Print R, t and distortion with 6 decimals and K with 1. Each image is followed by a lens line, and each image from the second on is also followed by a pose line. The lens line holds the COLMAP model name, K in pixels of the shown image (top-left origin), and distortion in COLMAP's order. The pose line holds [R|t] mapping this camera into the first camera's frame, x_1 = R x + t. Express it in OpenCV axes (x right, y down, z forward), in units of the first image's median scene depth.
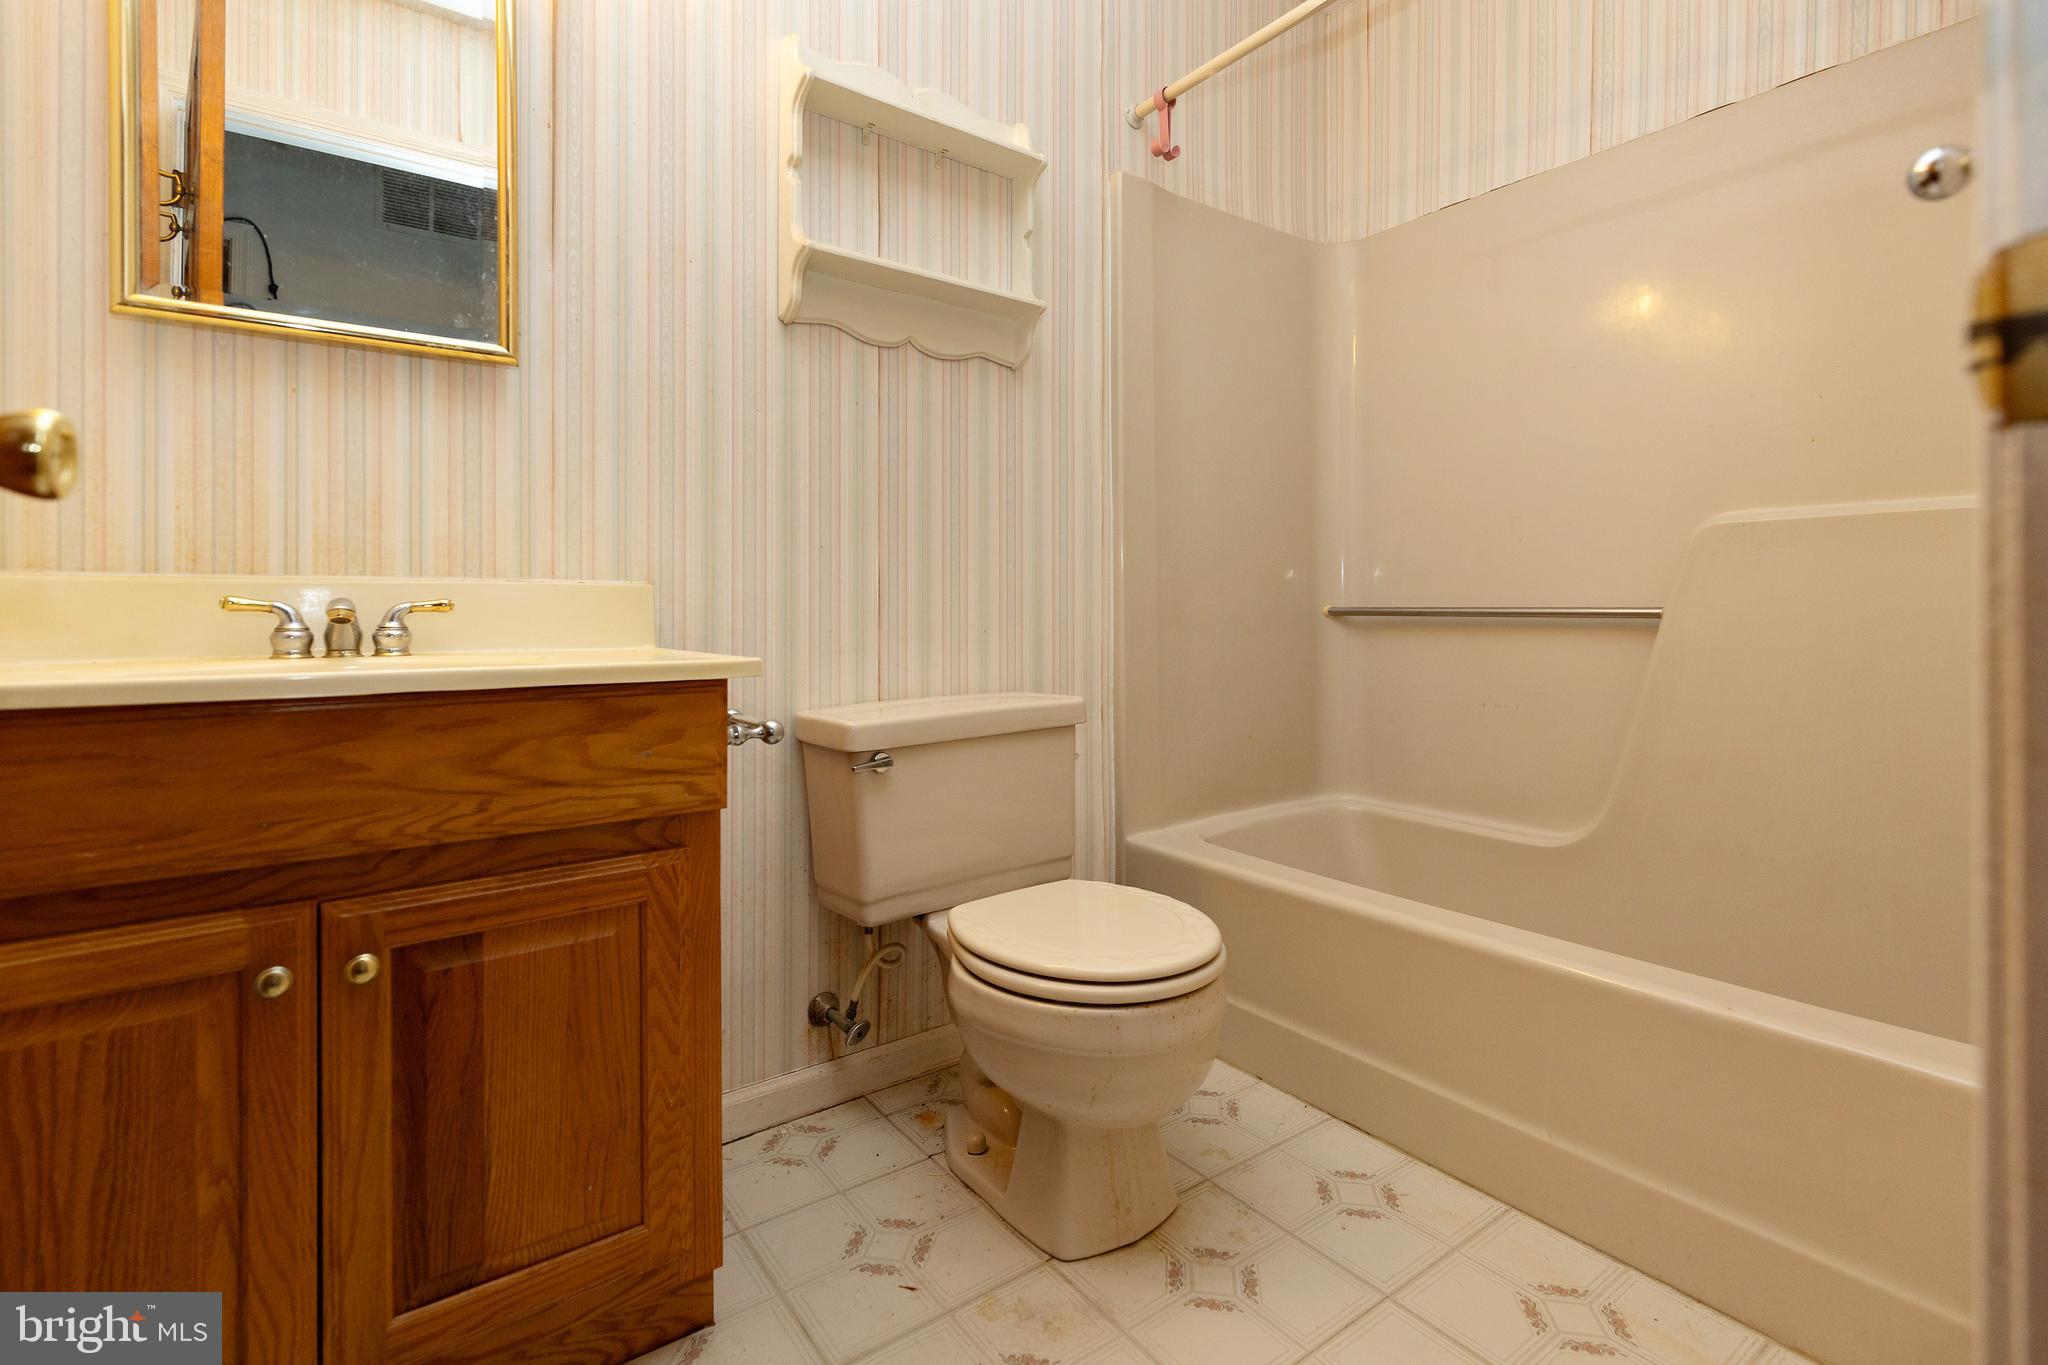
lens RADIAL K [[977.3, 0, 1018.9], [0, 977.3, 679.9], [0, 0, 1]] dist [0.000973, 0.000008]
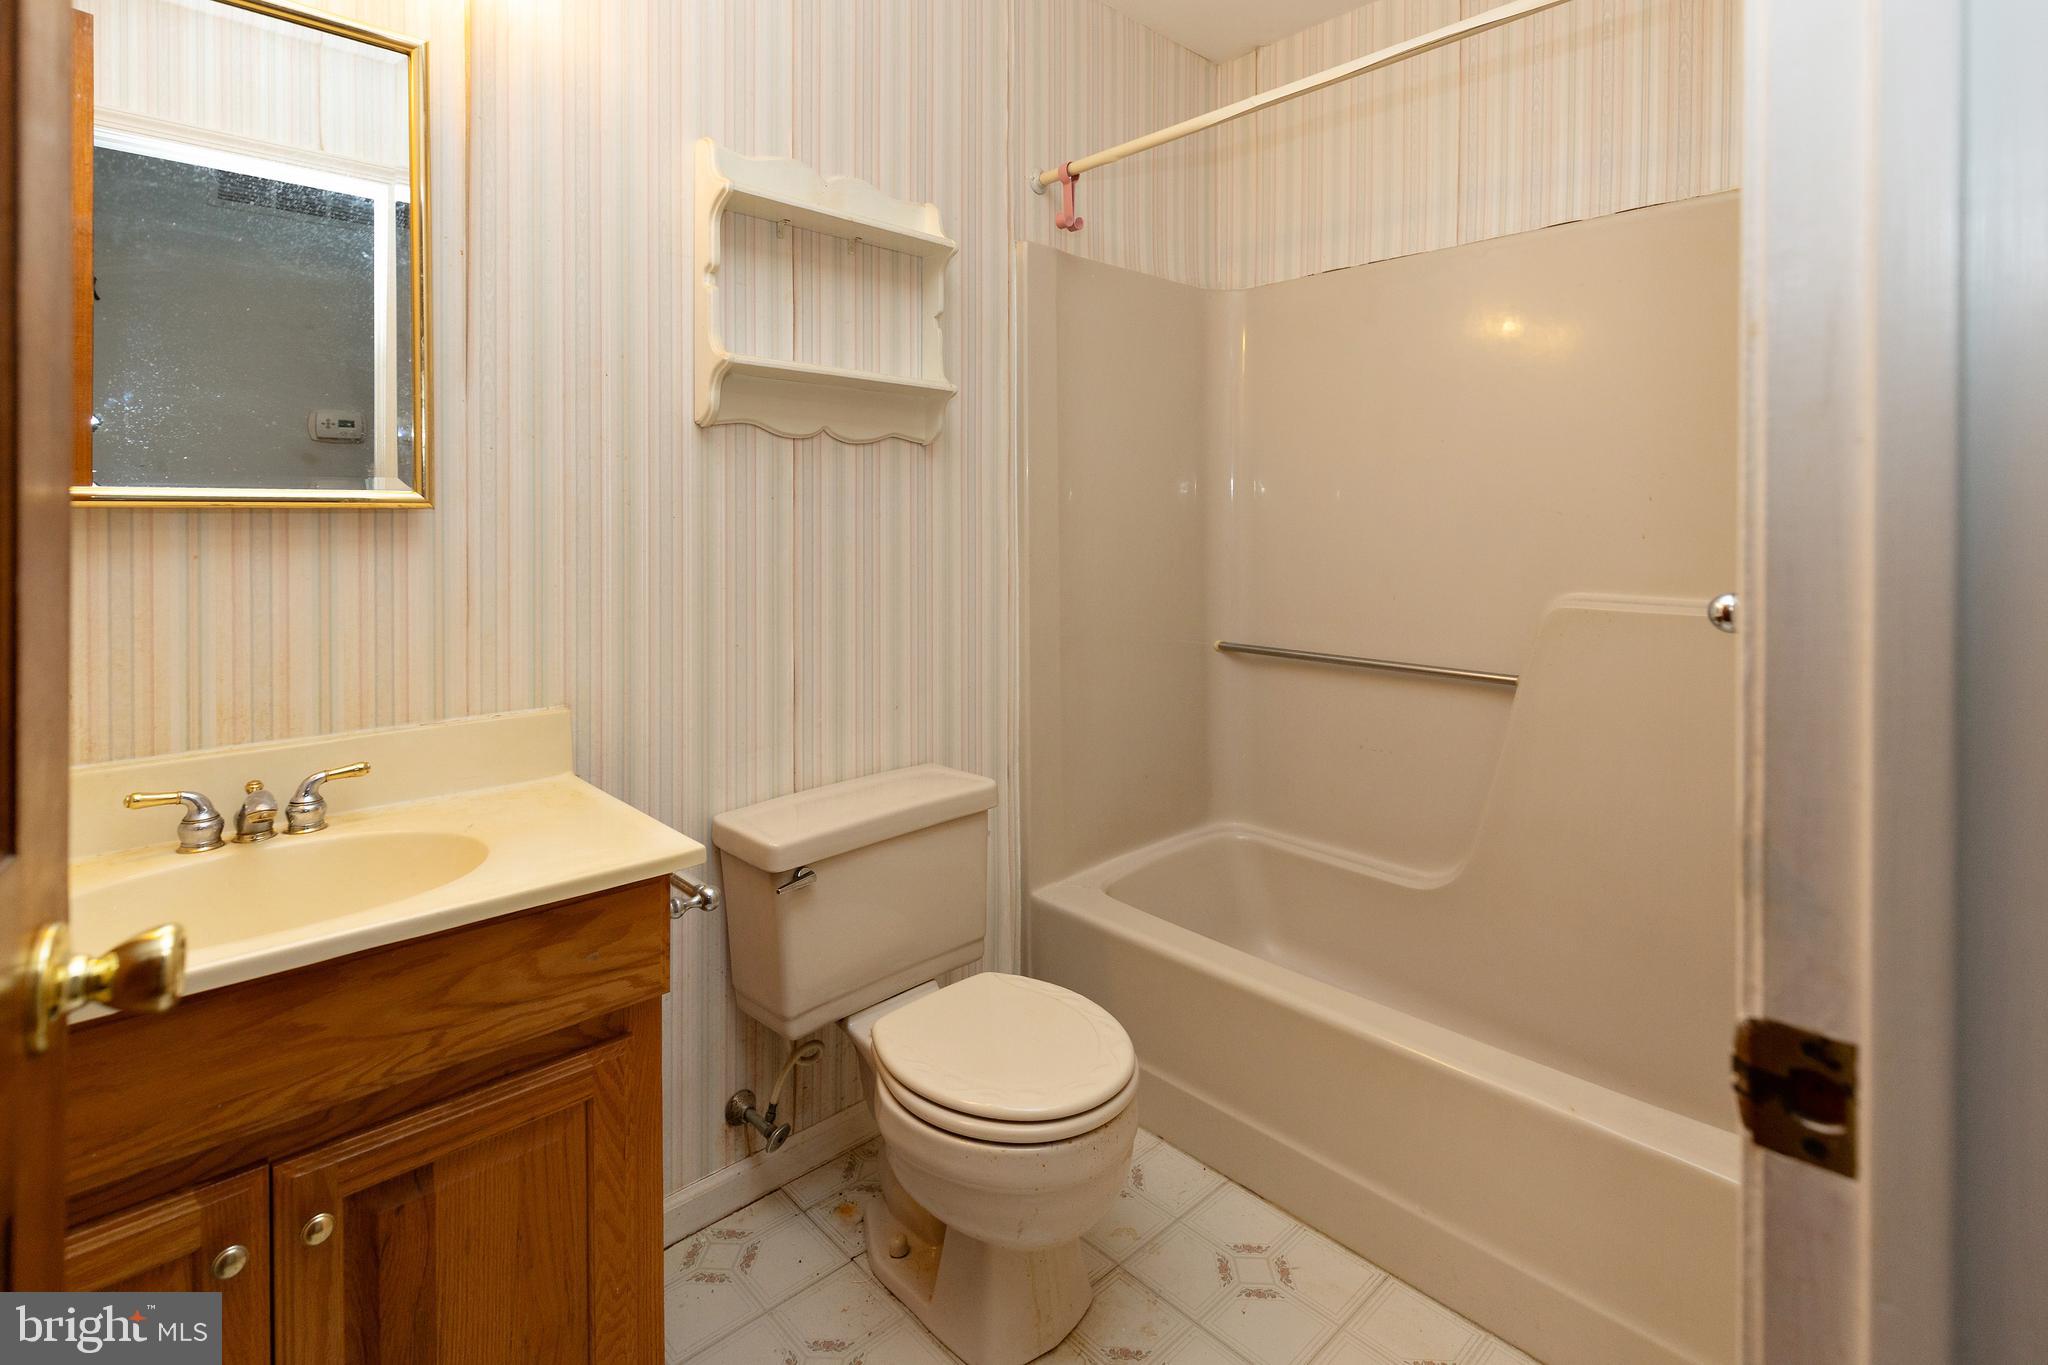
lens RADIAL K [[977.3, 0, 1031.8], [0, 977.3, 684.7], [0, 0, 1]] dist [0.000973, 0.000008]
pose [[0.992572, 0.000282, 0.121658, -0.029042], [-0.000987, 0.999983, 0.005730, -0.122718], [-0.121654, -0.005808, 0.992556, -0.038763]]
